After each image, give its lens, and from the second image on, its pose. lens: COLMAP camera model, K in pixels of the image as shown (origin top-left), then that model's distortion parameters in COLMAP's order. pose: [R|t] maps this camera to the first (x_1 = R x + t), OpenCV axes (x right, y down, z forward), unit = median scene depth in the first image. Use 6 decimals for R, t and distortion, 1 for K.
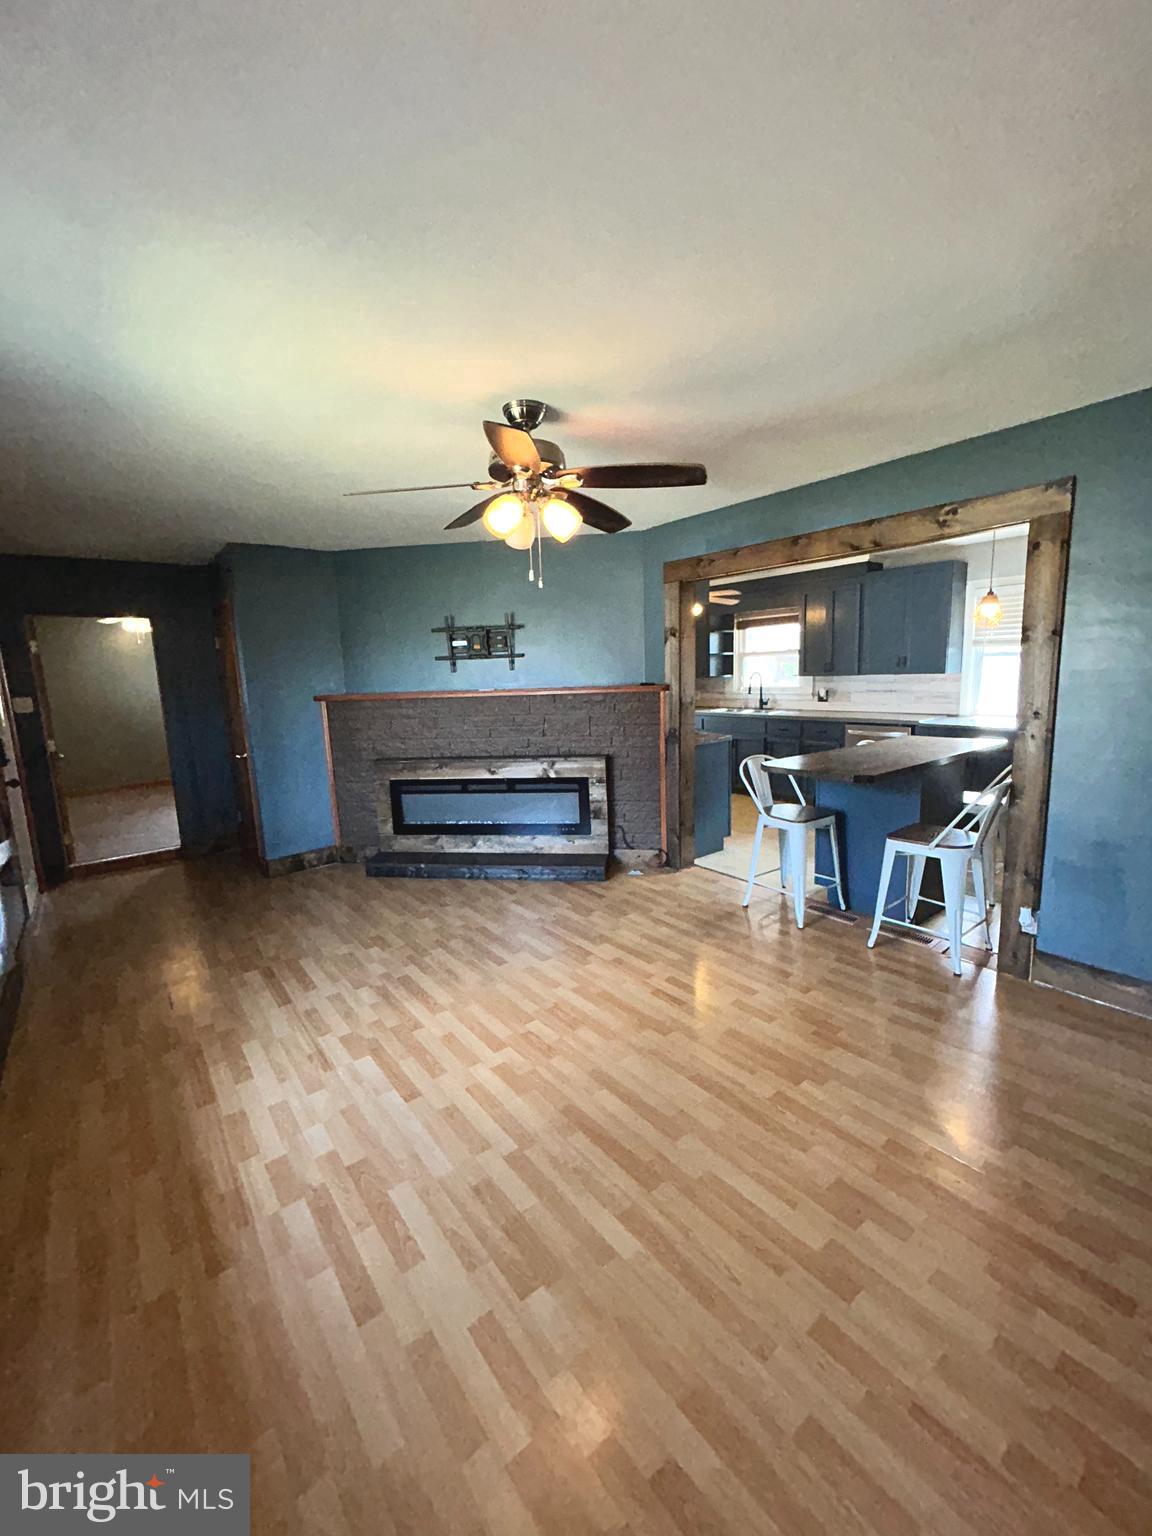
lens RADIAL K [[618.4, 0, 578.6], [0, 618.4, 766.6], [0, 0, 1]] dist [-0.001663, 0.001723]
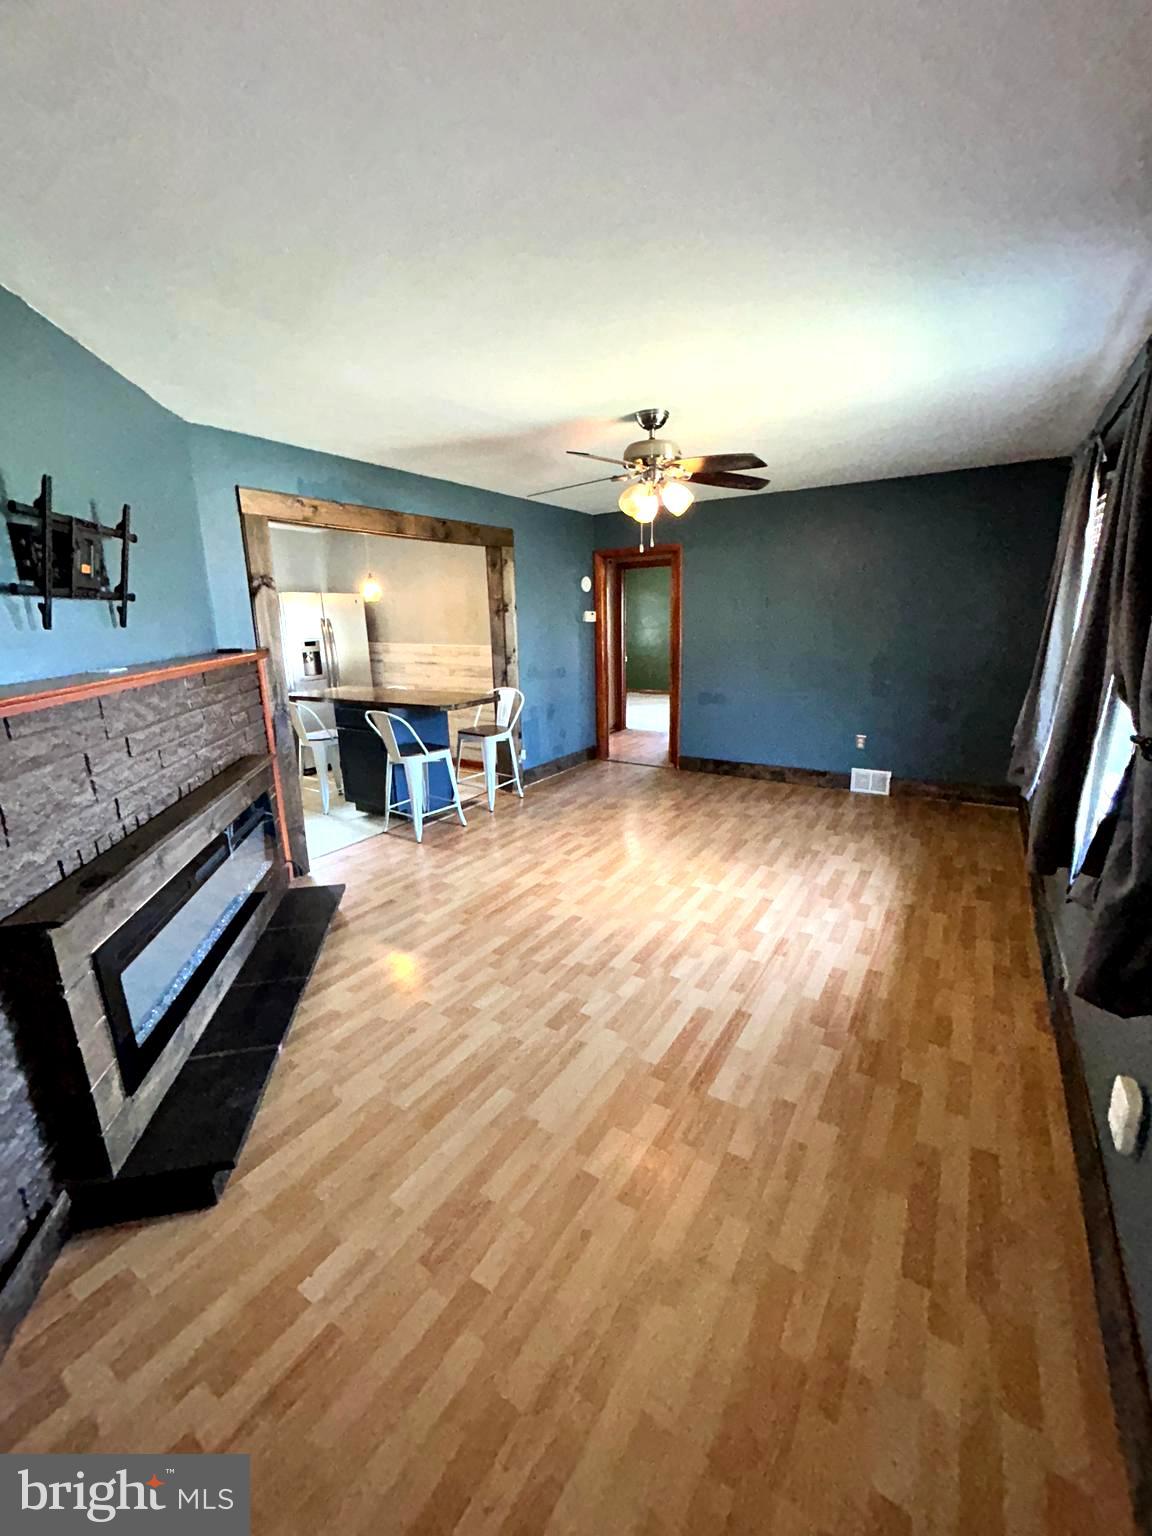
lens RADIAL K [[618.4, 0, 573.8], [0, 618.4, 760.7], [0, 0, 1]] dist [-0.001663, 0.001723]
pose [[-0.326237, -0.174612, 0.929021, -1.006683], [0.182688, 0.952617, 0.243200, -0.162655], [-0.927467, 0.249062, -0.278880, 1.232194]]
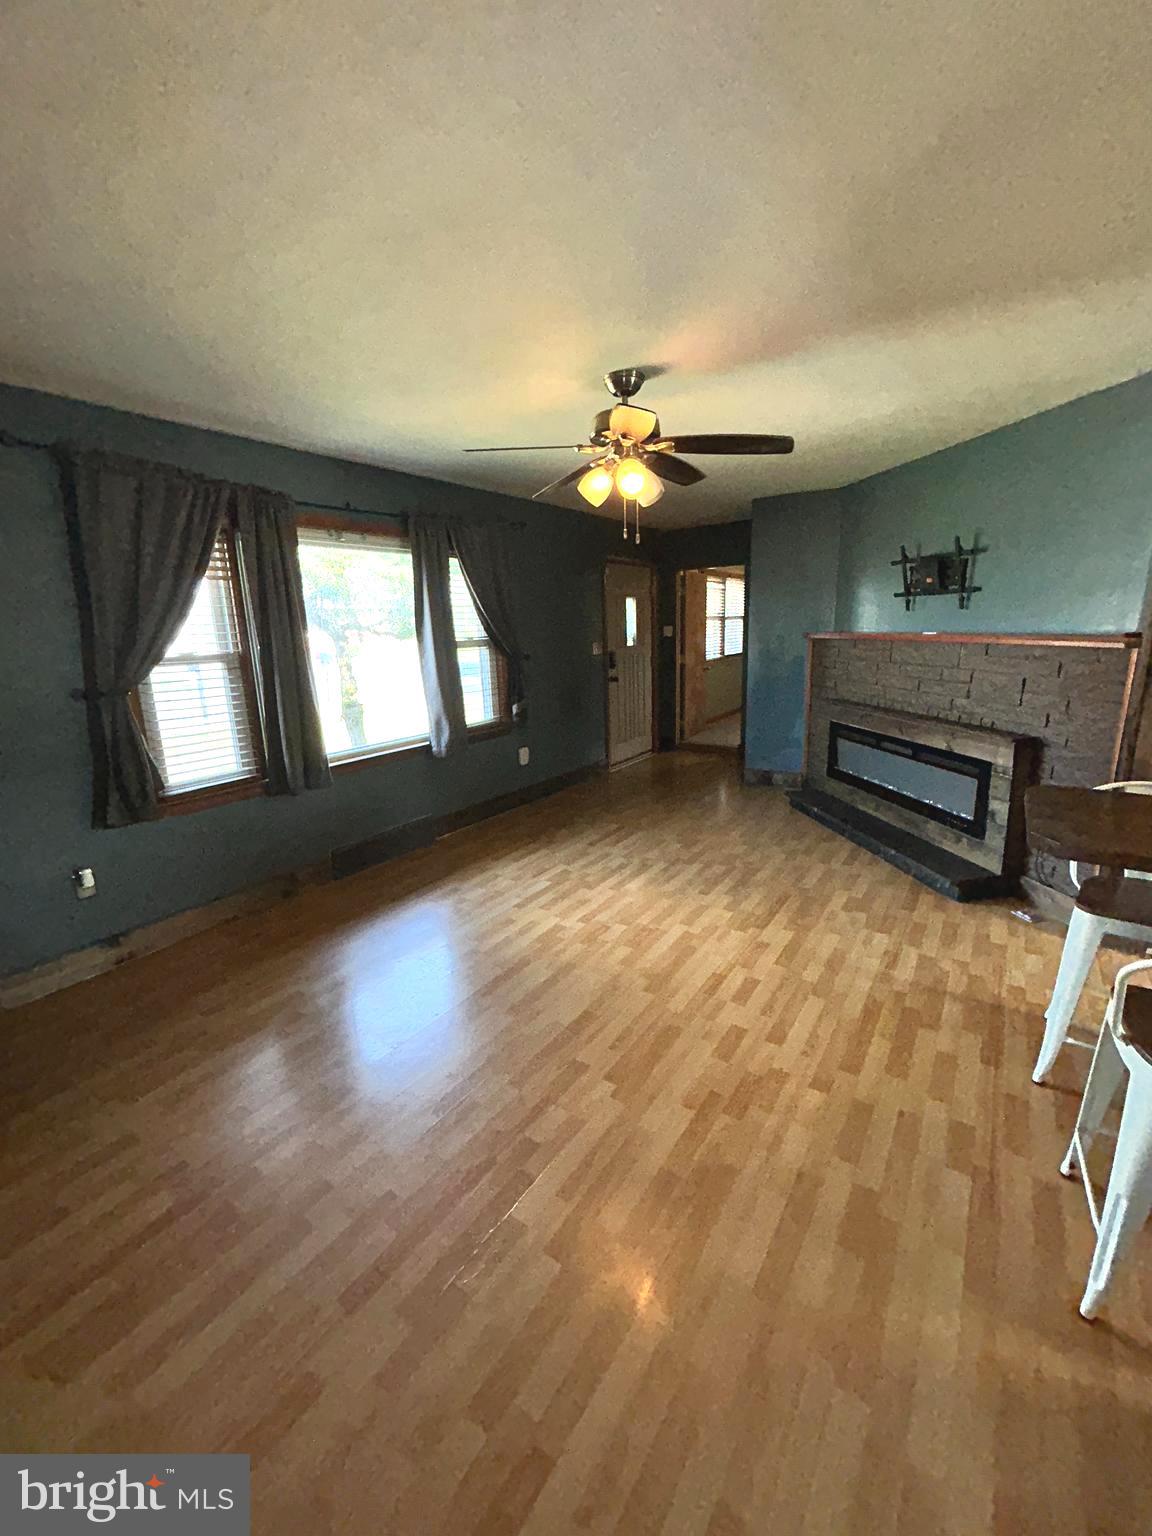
lens RADIAL K [[618.4, 0, 572.7], [0, 618.4, 766.2], [0, 0, 1]] dist [-0.001663, 0.001723]
pose [[0.293536, 0.238125, -0.925815, 0.760852], [-0.129029, 0.969485, 0.208448, -0.091904], [0.947200, 0.058270, 0.315304, 0.439691]]
